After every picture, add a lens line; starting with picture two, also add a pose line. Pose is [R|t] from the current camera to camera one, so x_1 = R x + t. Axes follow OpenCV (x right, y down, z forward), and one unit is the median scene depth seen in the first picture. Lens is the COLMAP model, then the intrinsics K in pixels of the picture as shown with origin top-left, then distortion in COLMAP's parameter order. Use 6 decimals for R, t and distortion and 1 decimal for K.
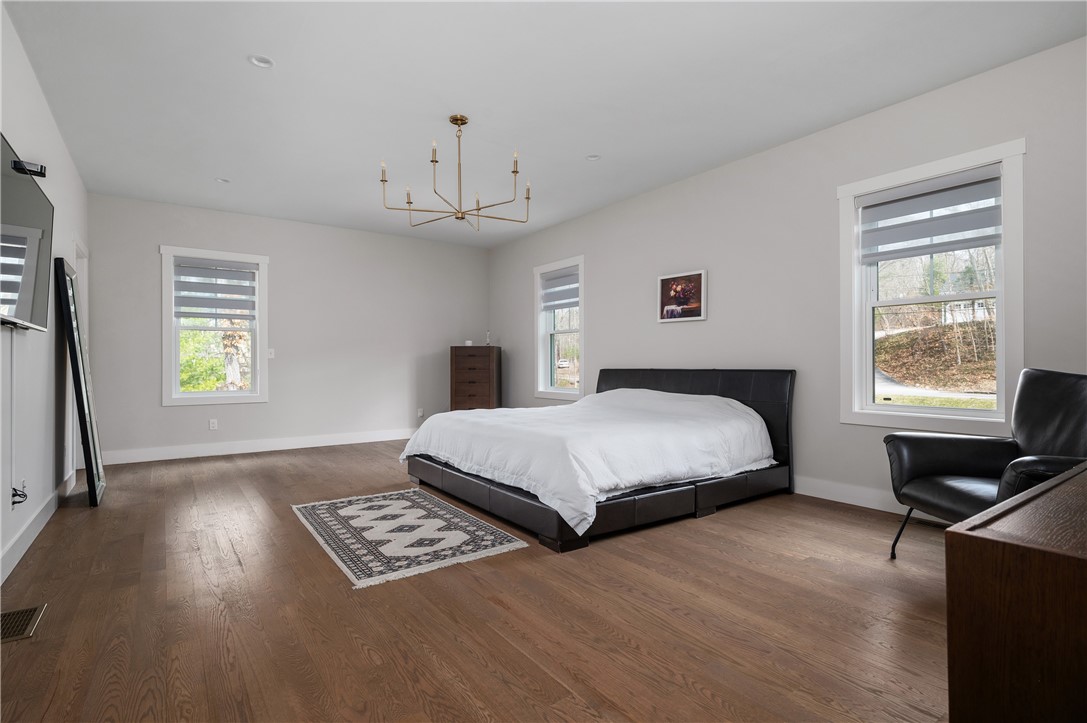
lens RADIAL K [[521.2, 0, 542.5], [0, 521.2, 361.2], [0, 0, 1]] dist [-0.001005, 0.000024]
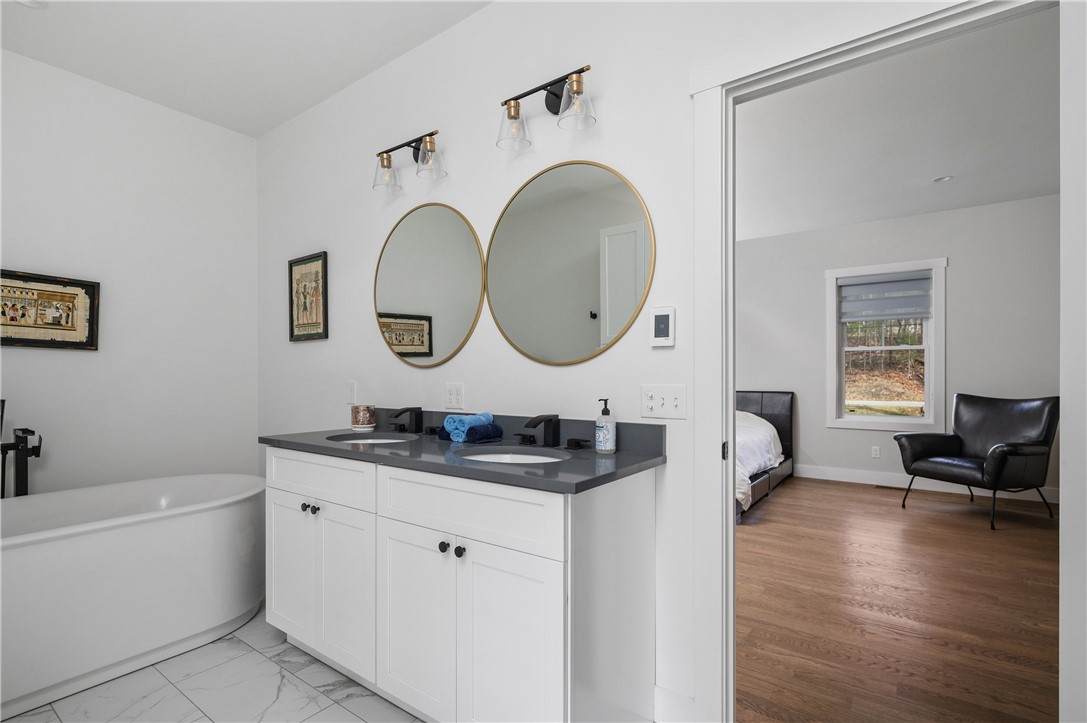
lens RADIAL K [[501.5, 0, 545.8], [0, 501.5, 371.1], [0, 0, 1]] dist [0.000359, 0.001396]
pose [[0.945298, 0.008695, 0.326092, -0.842912], [-0.004694, 0.999904, -0.013056, -0.026445], [-0.326174, 0.010811, 0.945248, -0.124509]]
